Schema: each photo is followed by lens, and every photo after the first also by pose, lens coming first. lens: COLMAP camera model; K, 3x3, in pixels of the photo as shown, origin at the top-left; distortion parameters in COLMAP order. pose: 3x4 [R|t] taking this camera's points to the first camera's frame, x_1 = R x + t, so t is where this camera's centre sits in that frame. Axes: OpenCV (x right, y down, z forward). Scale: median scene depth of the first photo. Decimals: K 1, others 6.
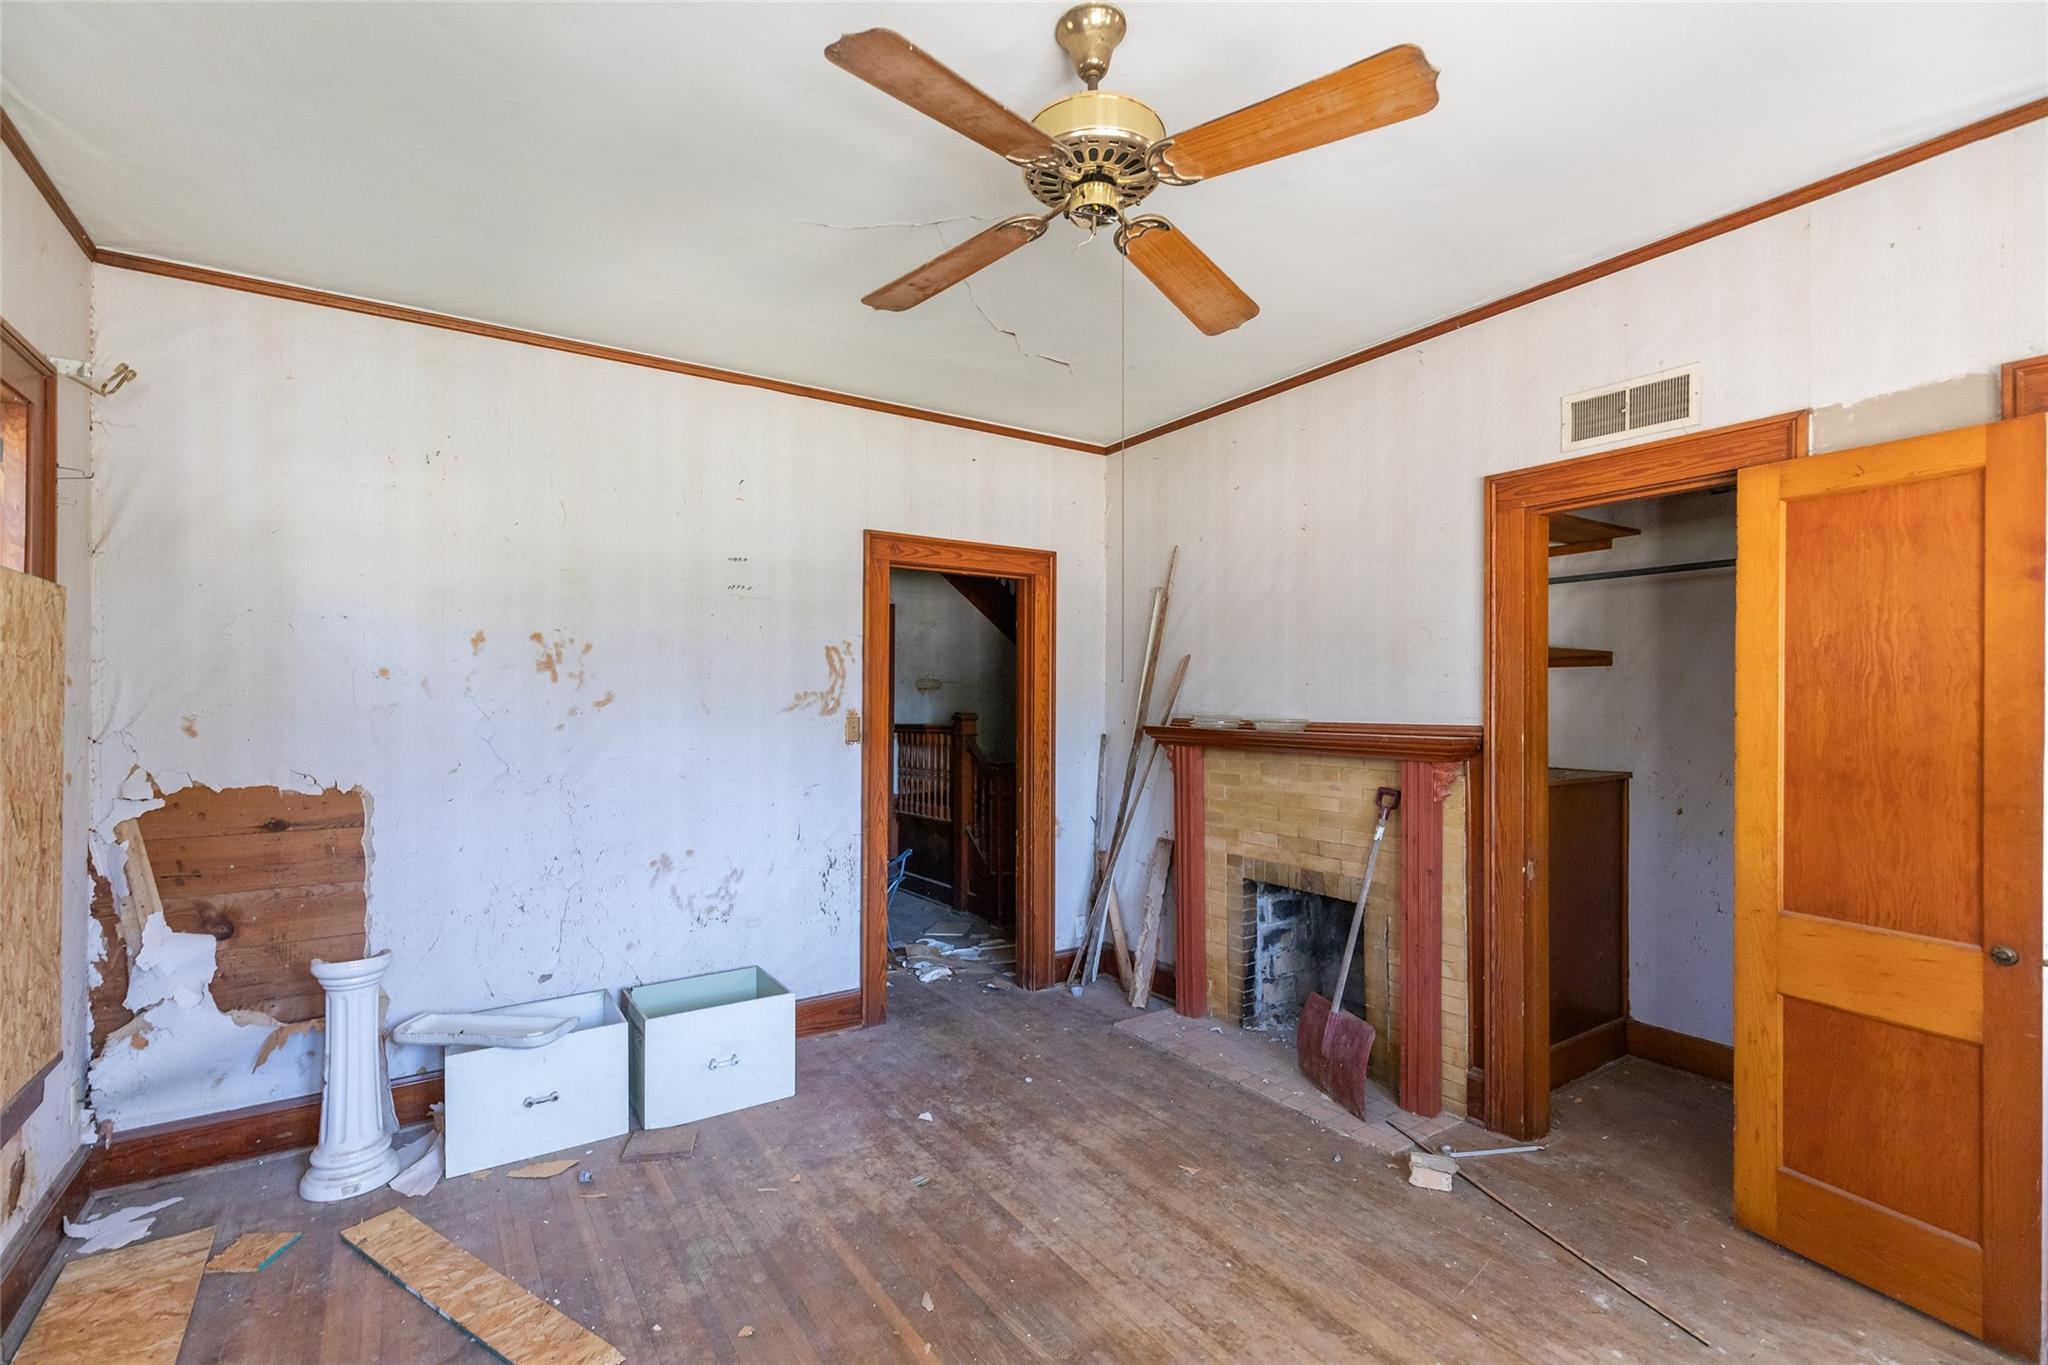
lens RADIAL K [[934.4, 0, 1022.1], [0, 934.4, 690.5], [0, 0, 1]] dist [0.017927, -0.004665]
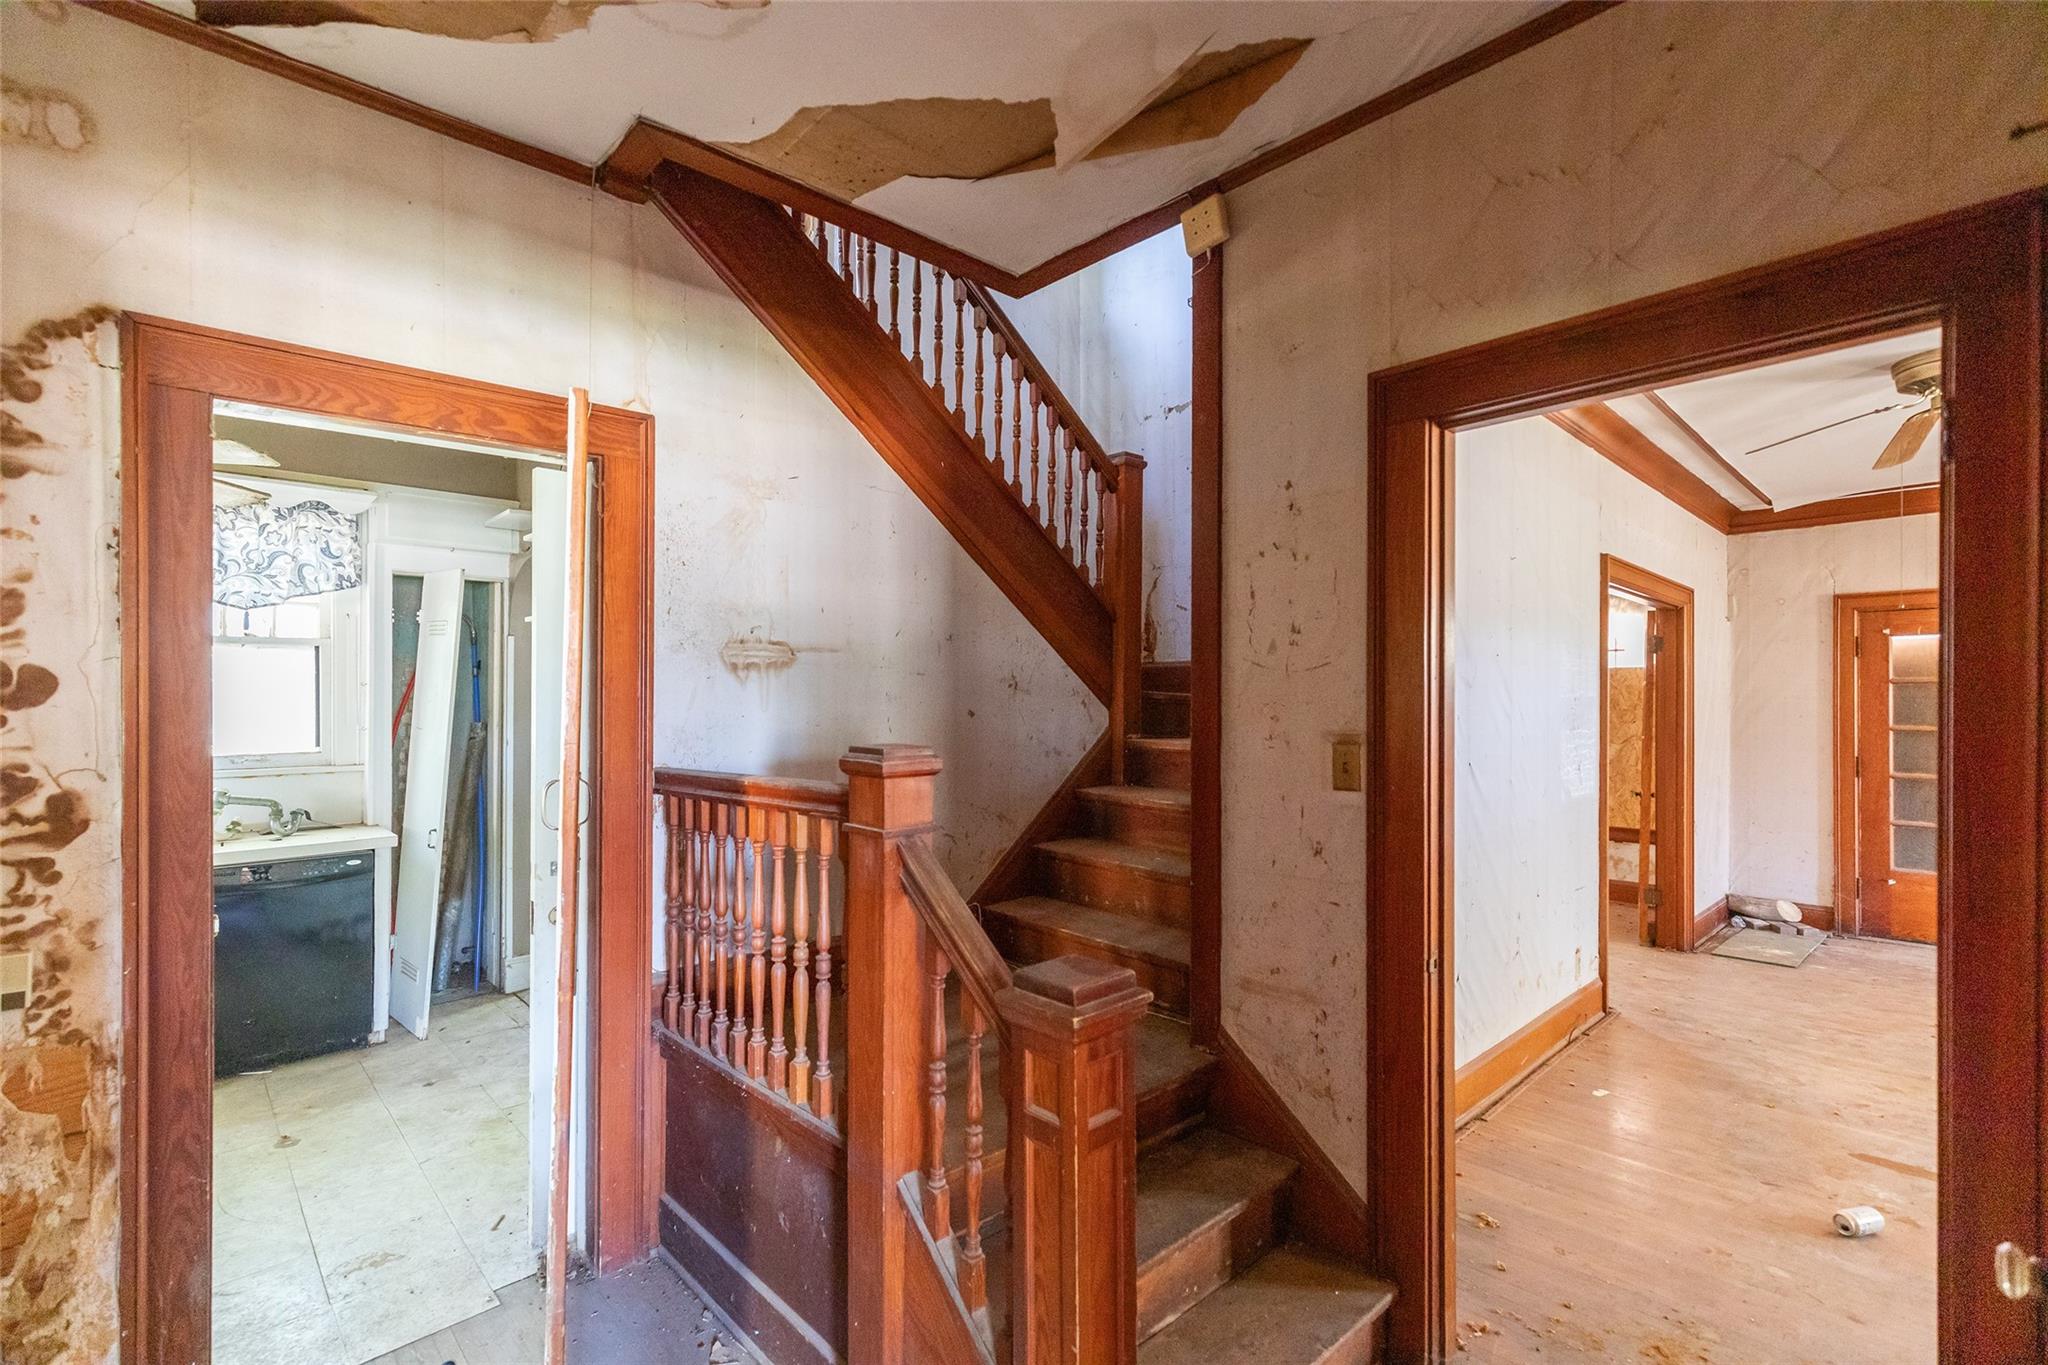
lens RADIAL K [[934.4, 0, 1029.2], [0, 934.4, 690.5], [0, 0, 1]] dist [0.017927, -0.004665]
pose [[0.985848, -0.000030, 0.167644, -0.064631], [-0.000445, 0.999996, 0.002793, 0.006894], [-0.167643, -0.002828, 0.985844, 0.699658]]
